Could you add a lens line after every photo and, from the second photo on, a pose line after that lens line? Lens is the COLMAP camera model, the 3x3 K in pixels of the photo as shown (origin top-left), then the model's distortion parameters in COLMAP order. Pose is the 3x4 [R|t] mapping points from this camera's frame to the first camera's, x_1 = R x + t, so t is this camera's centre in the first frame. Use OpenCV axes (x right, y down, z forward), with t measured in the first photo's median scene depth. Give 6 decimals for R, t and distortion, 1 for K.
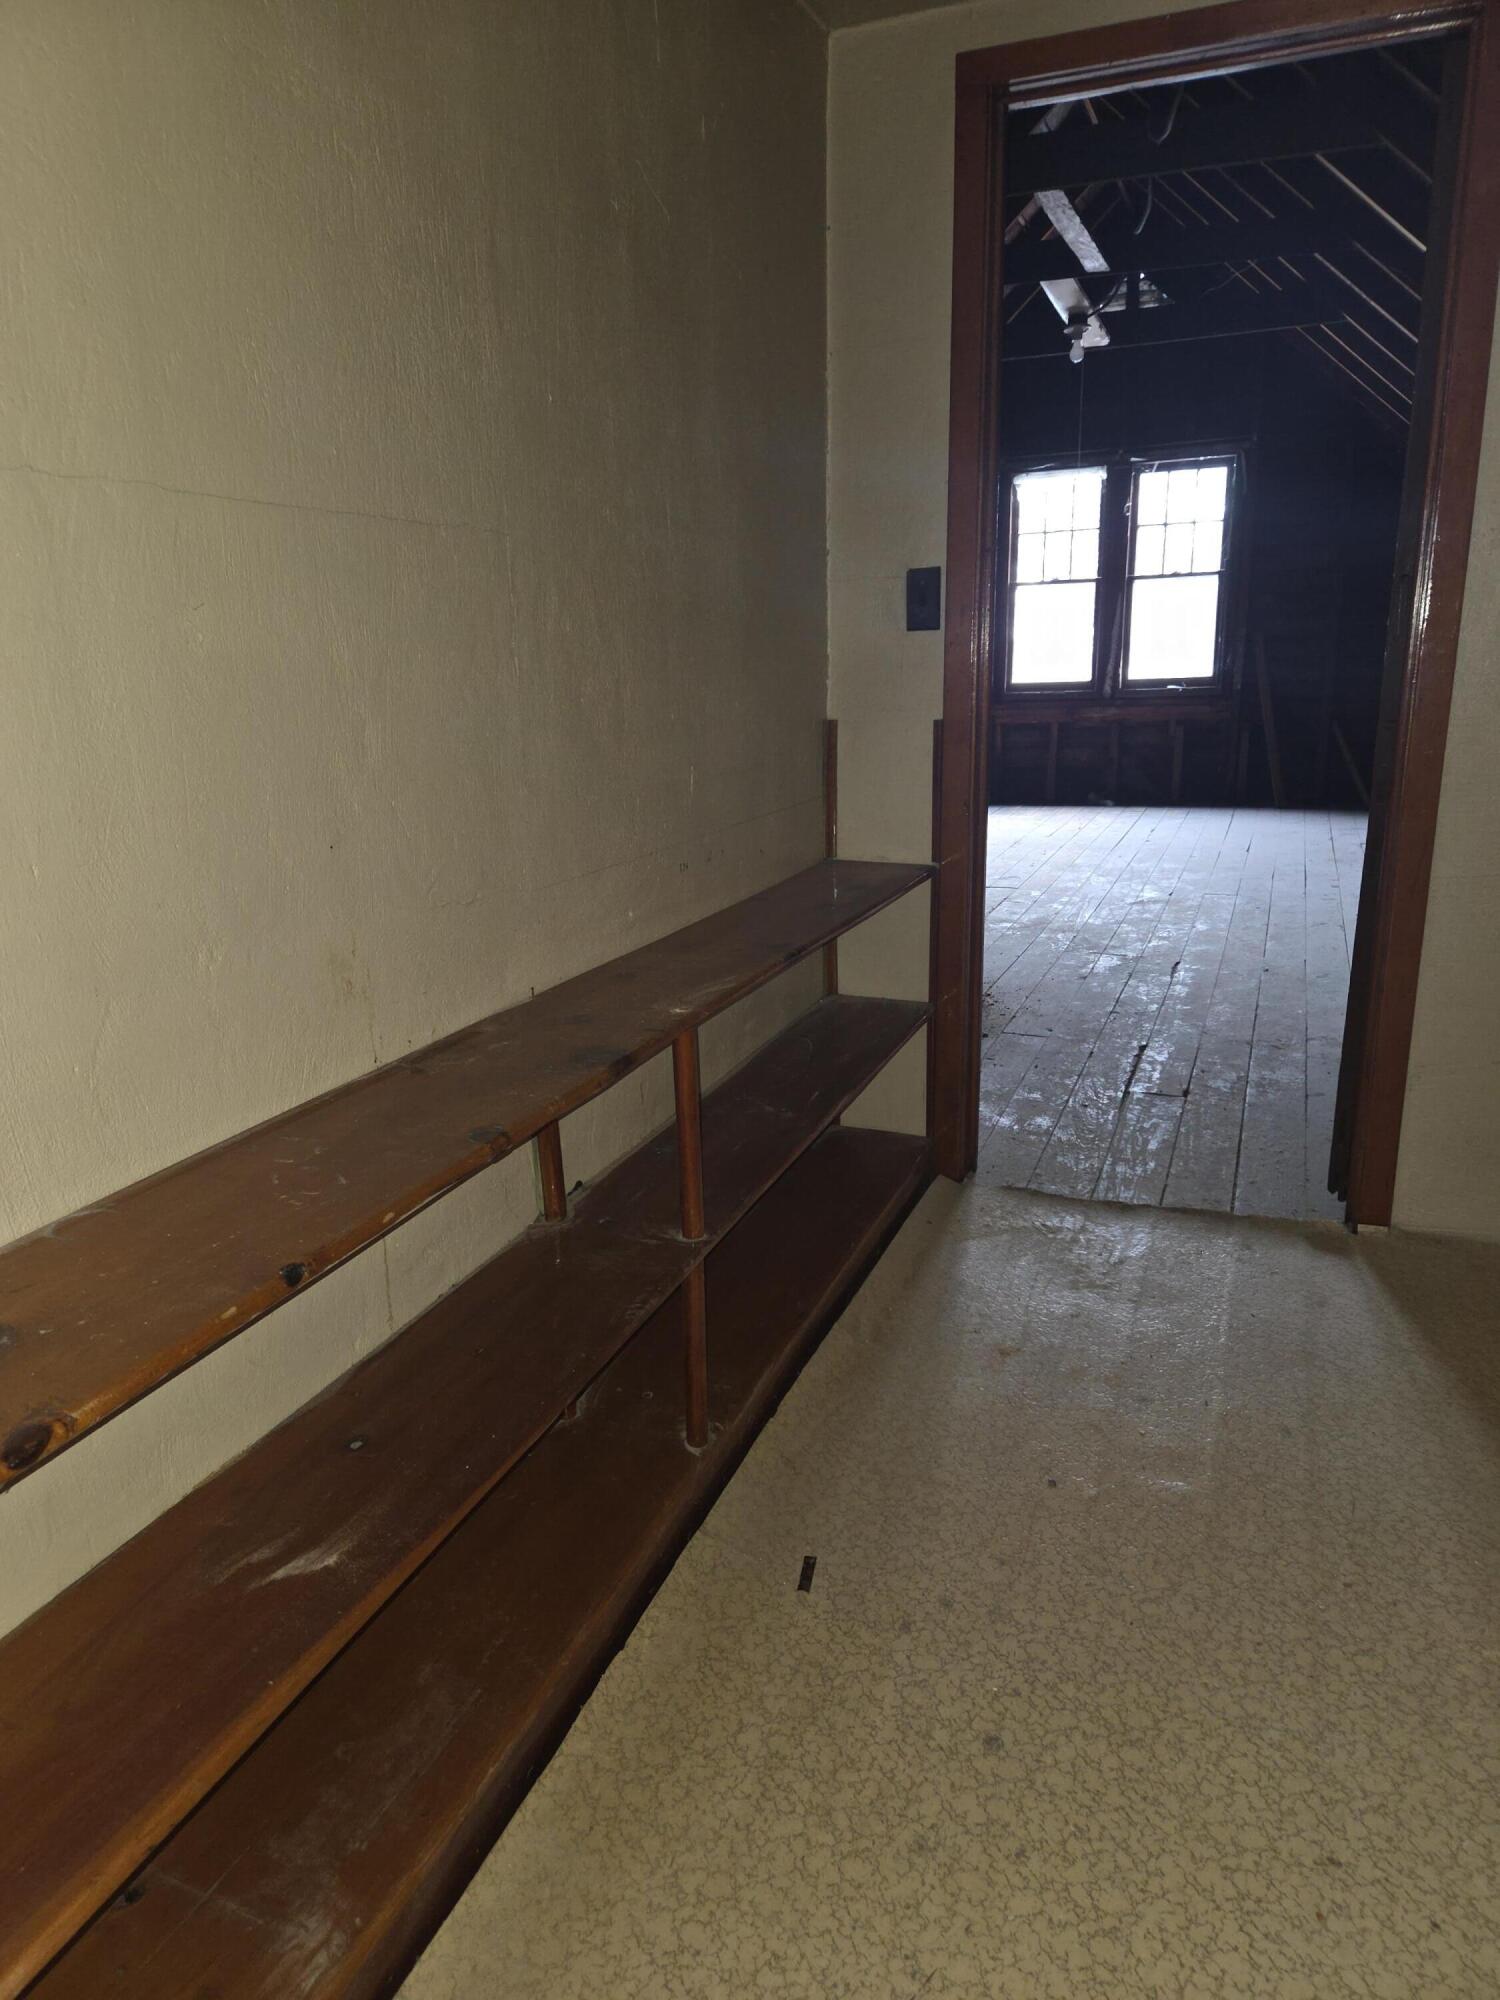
lens RADIAL K [[1326.0, 0, 742.1], [0, 1326.0, 1008.7], [0, 0, 1]] dist [0.051403, -0.026260]
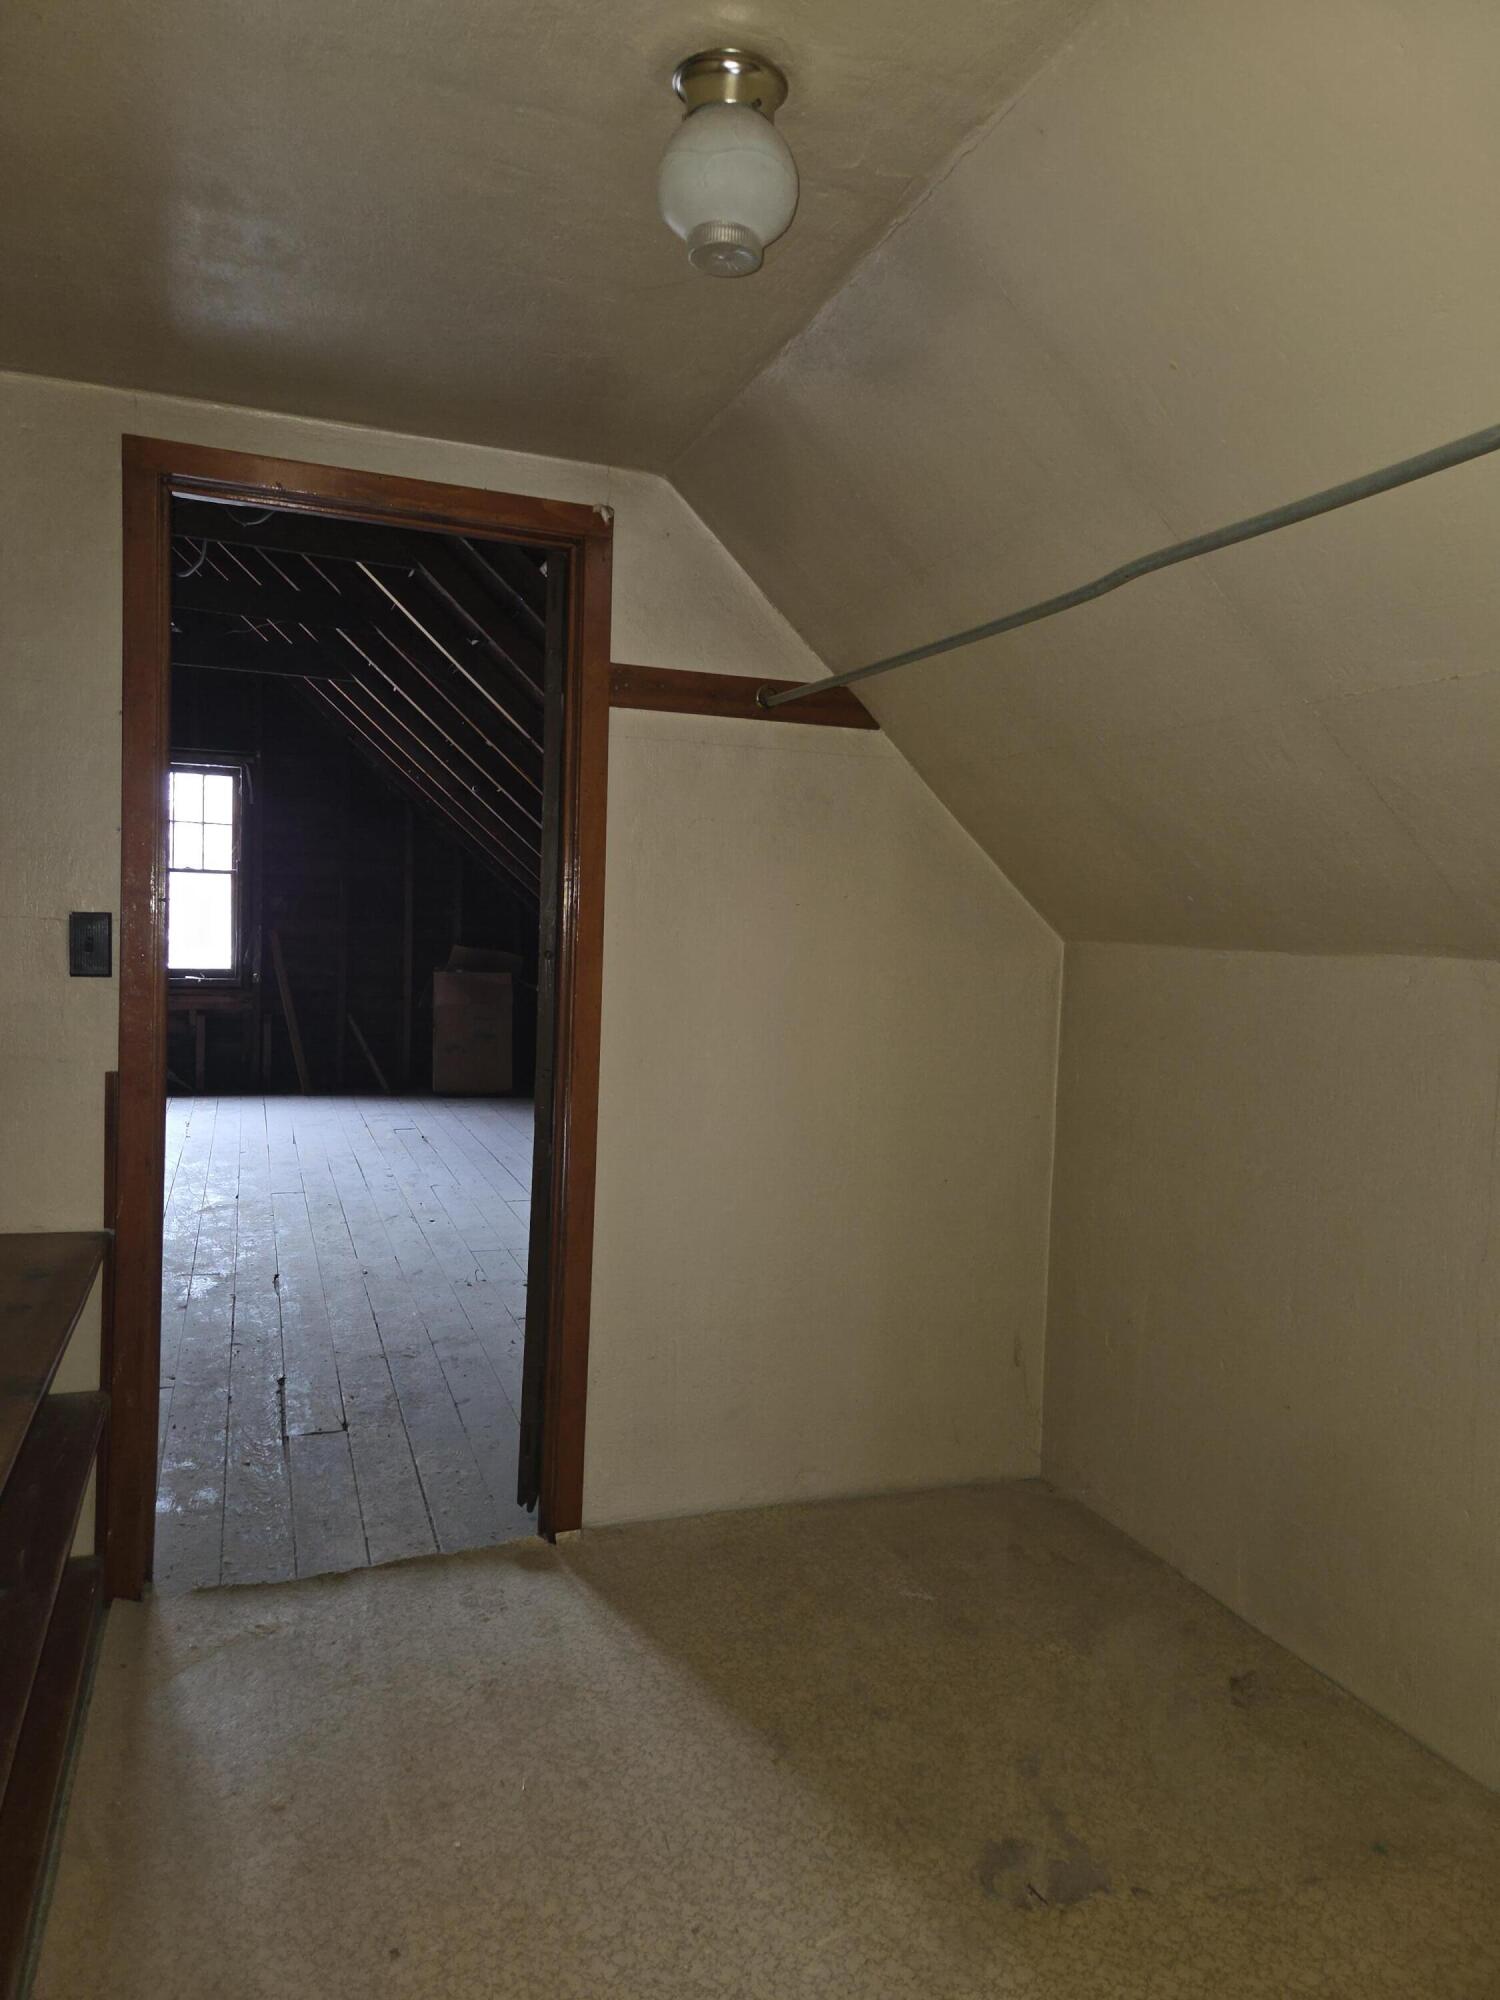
lens RADIAL K [[1326.0, 0, 740.2], [0, 1326.0, 997.6], [0, 0, 1]] dist [0.051403, -0.026260]
pose [[0.740099, 0.012348, 0.672385, -0.121472], [0.124534, 0.980022, -0.155074, -0.058708], [-0.660867, 0.198505, 0.723775, 0.037937]]
